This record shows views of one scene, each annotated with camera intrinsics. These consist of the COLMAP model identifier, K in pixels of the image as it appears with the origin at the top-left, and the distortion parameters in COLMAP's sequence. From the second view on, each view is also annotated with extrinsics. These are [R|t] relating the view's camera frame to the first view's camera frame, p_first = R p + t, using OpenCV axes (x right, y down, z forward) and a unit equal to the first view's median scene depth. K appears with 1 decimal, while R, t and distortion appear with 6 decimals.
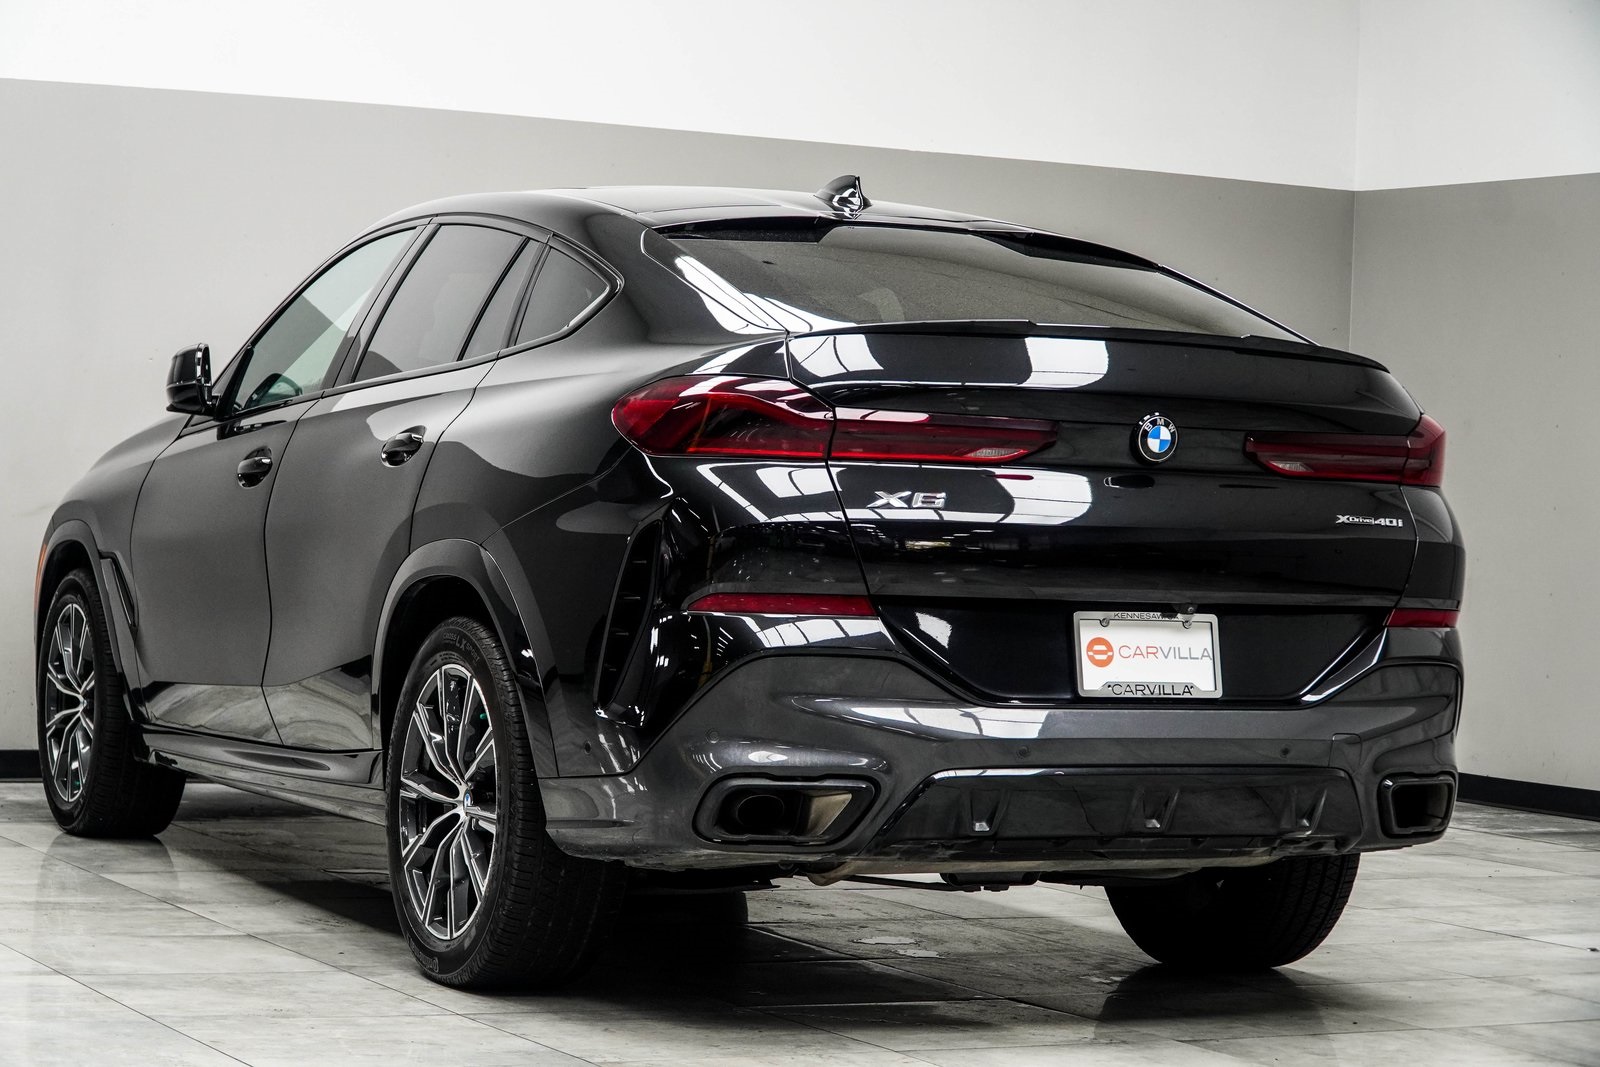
lens RADIAL K [[3080.3, 0, 797.2], [0, 3080.3, 538.2], [0, 0, 1]] dist [-0.037619, 0.000000]
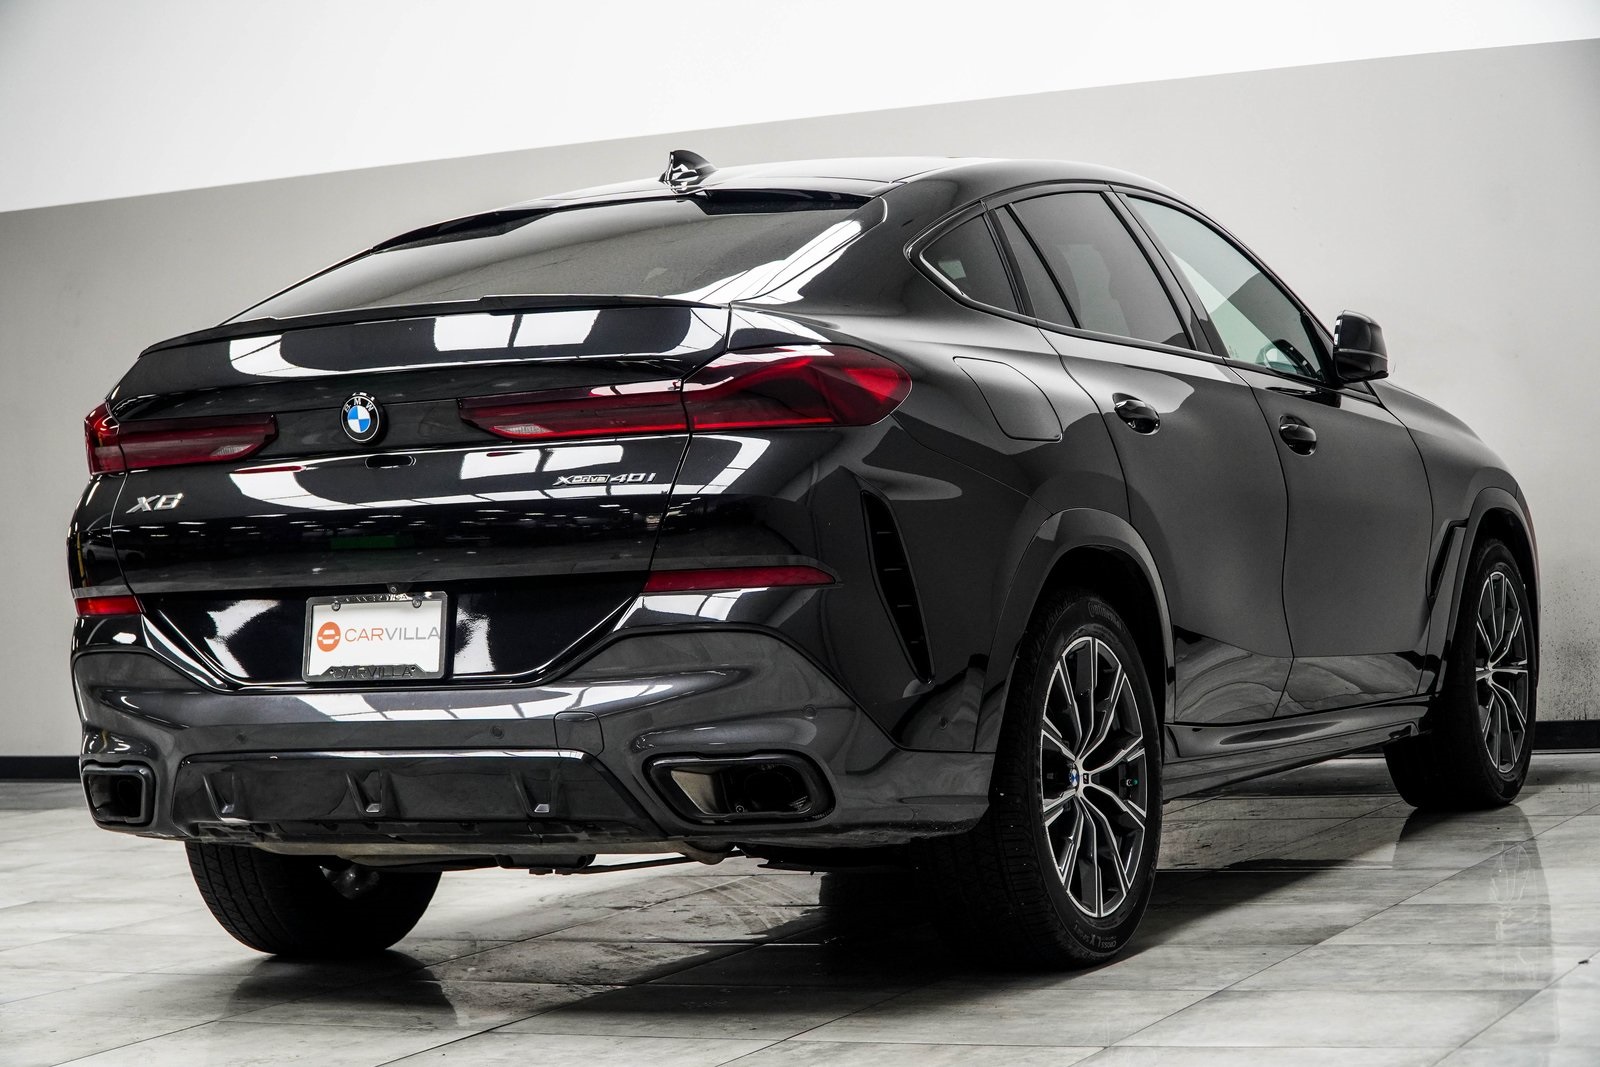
lens RADIAL K [[3355.9, 0, 798.9], [0, 3355.9, 526.2], [0, 0, 1]] dist [-0.044030, 0.000000]
pose [[0.624320, -0.060945, -0.778787, 1.038133], [0.073584, 0.997107, -0.019042, 0.032885], [0.777695, -0.045418, 0.626999, 0.431875]]
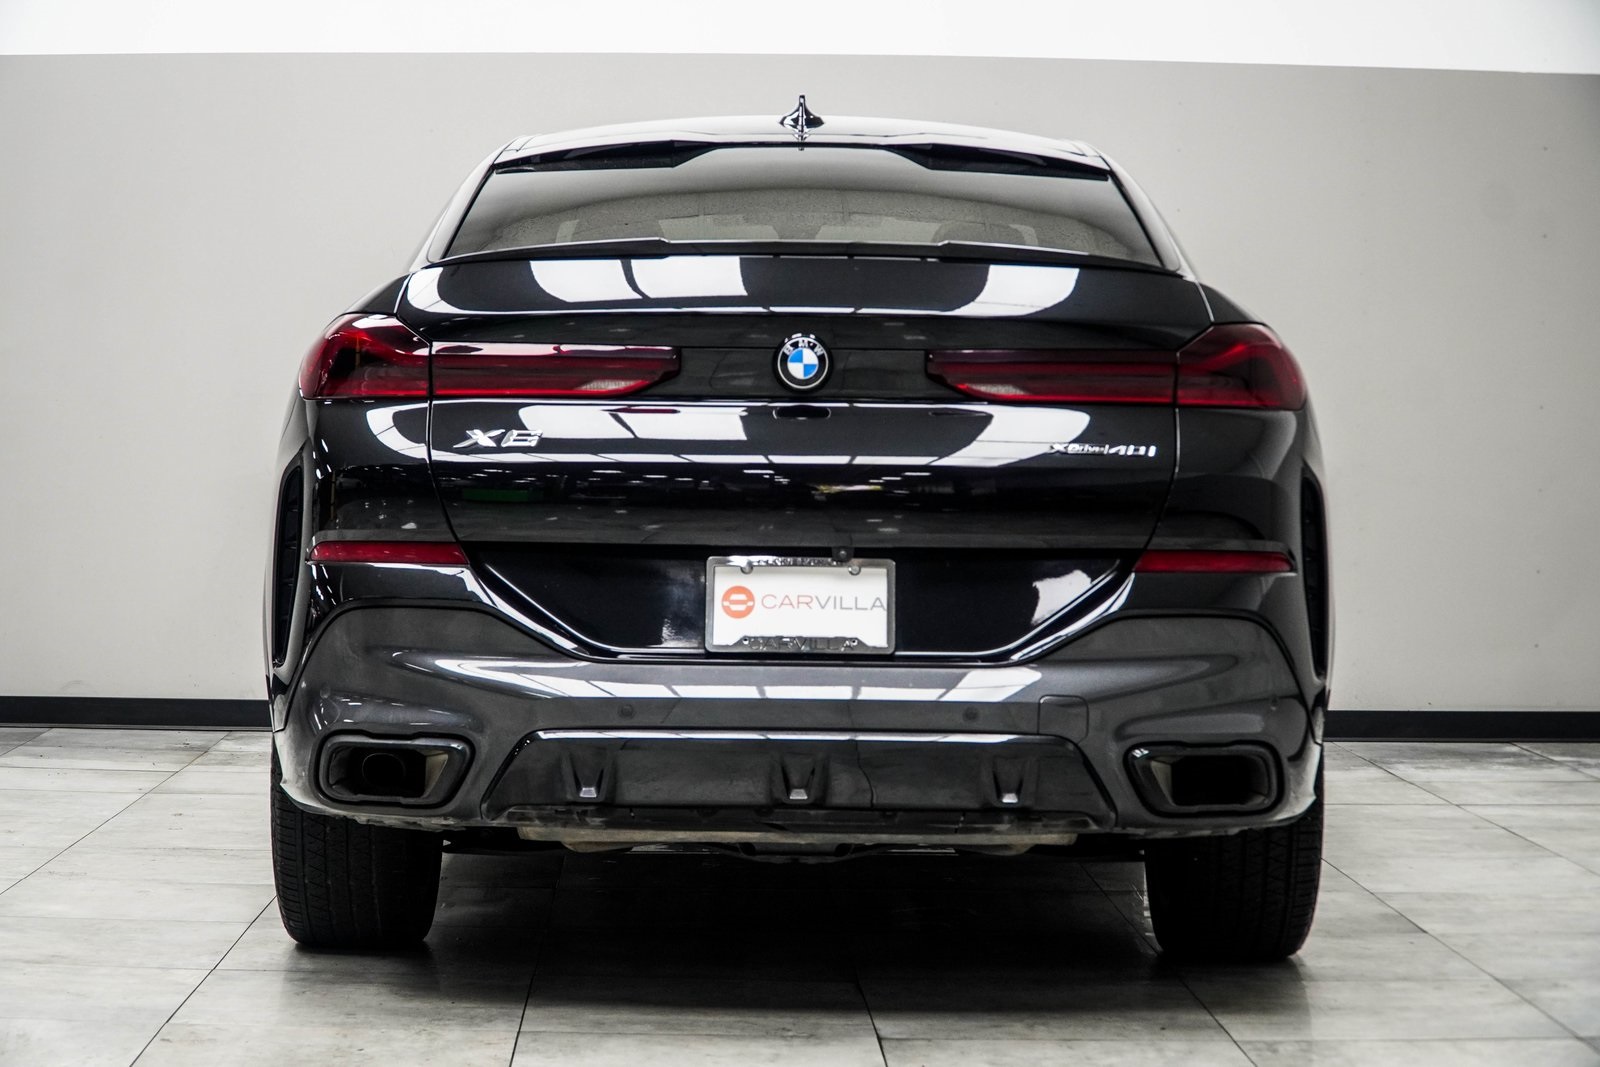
lens RADIAL K [[3130.5, 0, 800.9], [0, 3130.5, 528.7], [0, 0, 1]] dist [-0.233903, 0.000000]
pose [[0.916990, -0.015578, -0.398605, 0.476006], [0.017902, 0.999838, 0.002110, 0.013845], [0.398508, -0.009071, 0.917120, 0.167059]]
